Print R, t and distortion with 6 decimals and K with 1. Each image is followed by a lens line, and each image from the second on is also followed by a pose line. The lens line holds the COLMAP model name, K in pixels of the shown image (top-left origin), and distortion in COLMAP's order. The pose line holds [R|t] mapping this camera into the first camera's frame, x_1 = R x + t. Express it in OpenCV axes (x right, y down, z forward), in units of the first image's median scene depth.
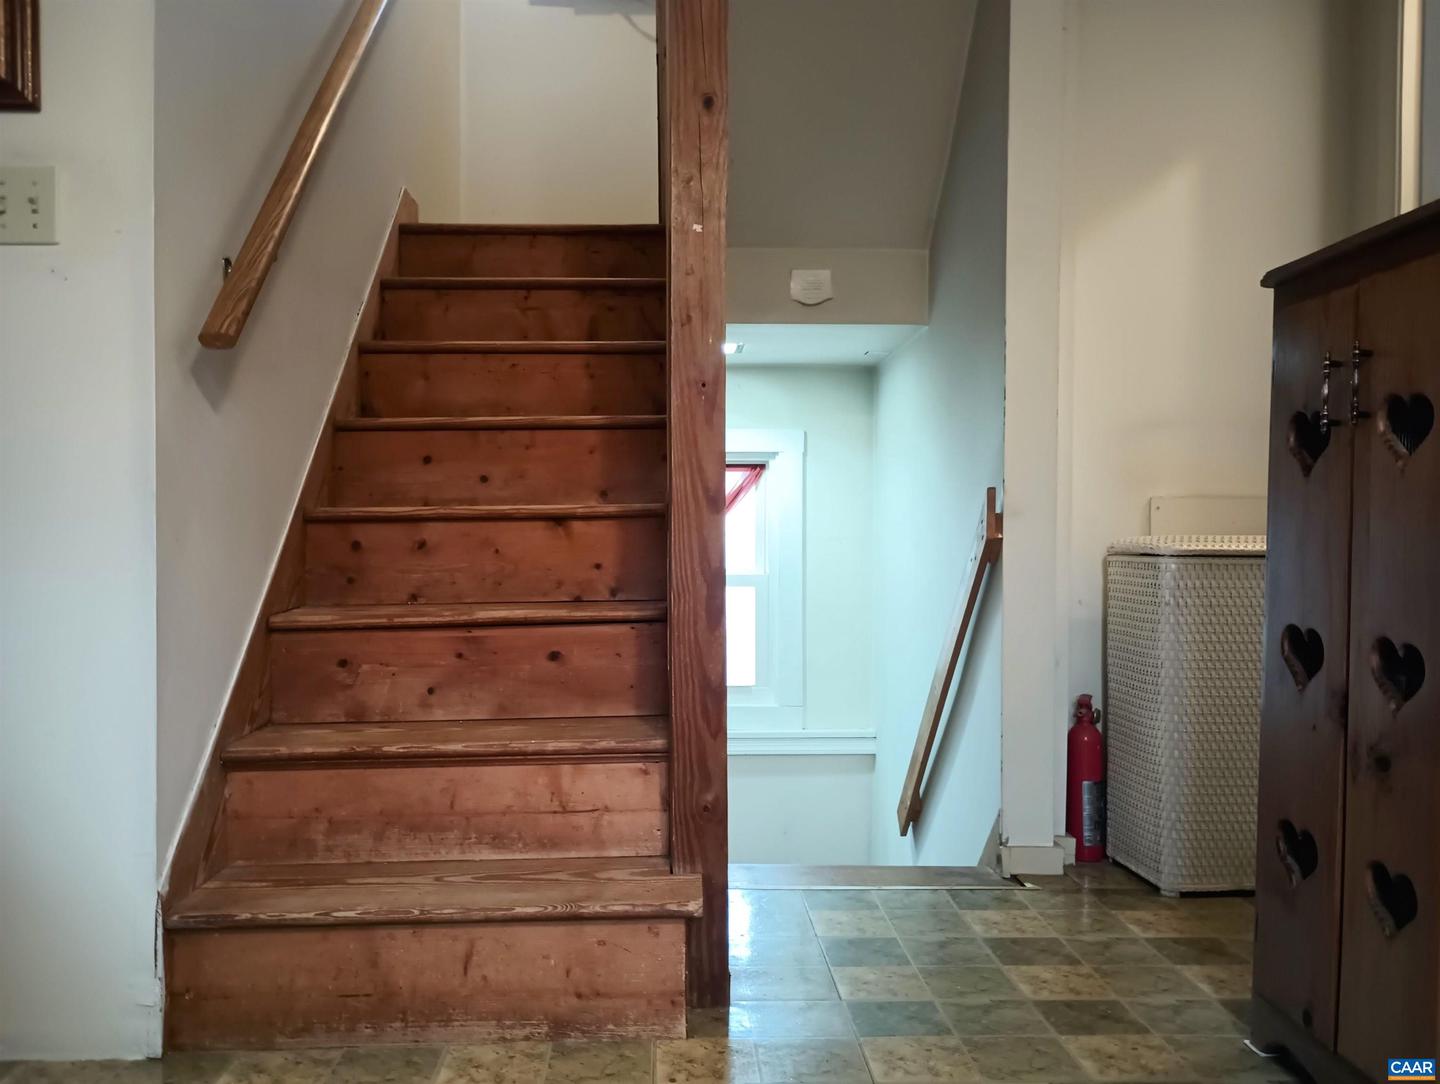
lens RADIAL K [[1205.4, 0, 694.7], [0, 1205.4, 545.0], [0, 0, 1]] dist [0.049312, -0.060284]
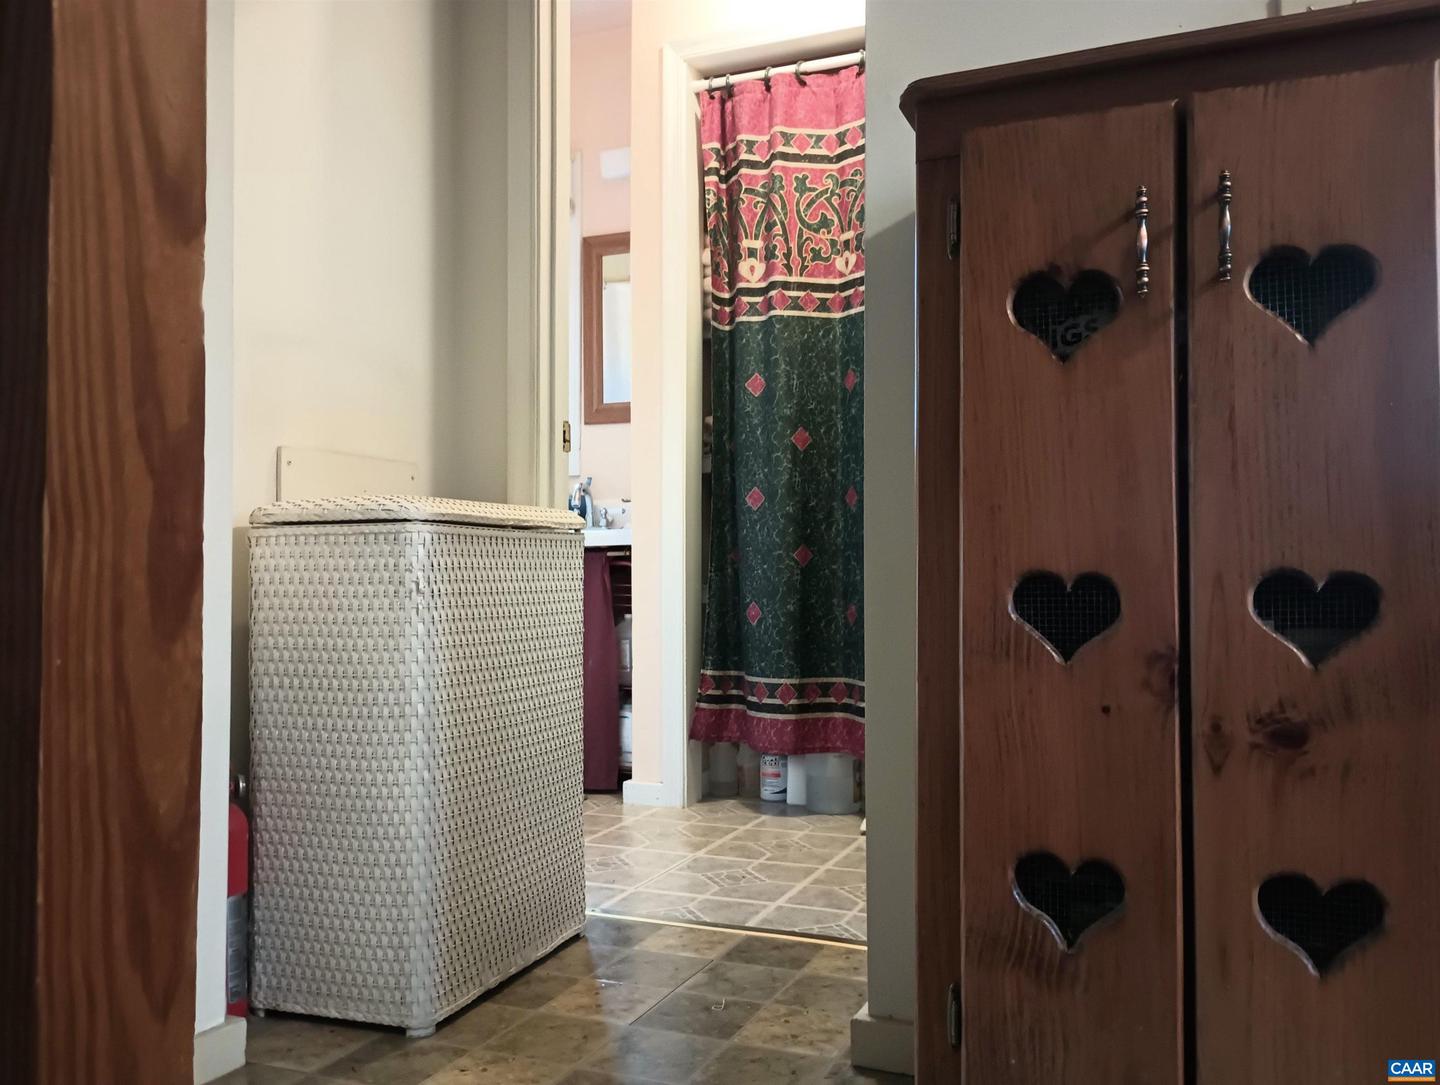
lens RADIAL K [[1205.4, 0, 694.7], [0, 1205.4, 545.5], [0, 0, 1]] dist [0.049312, -0.060284]
pose [[0.426613, 0.019139, 0.904232, -0.195007], [0.016694, 0.999439, -0.029031, 0.058495], [-0.904280, 0.027481, 0.426054, 0.759862]]
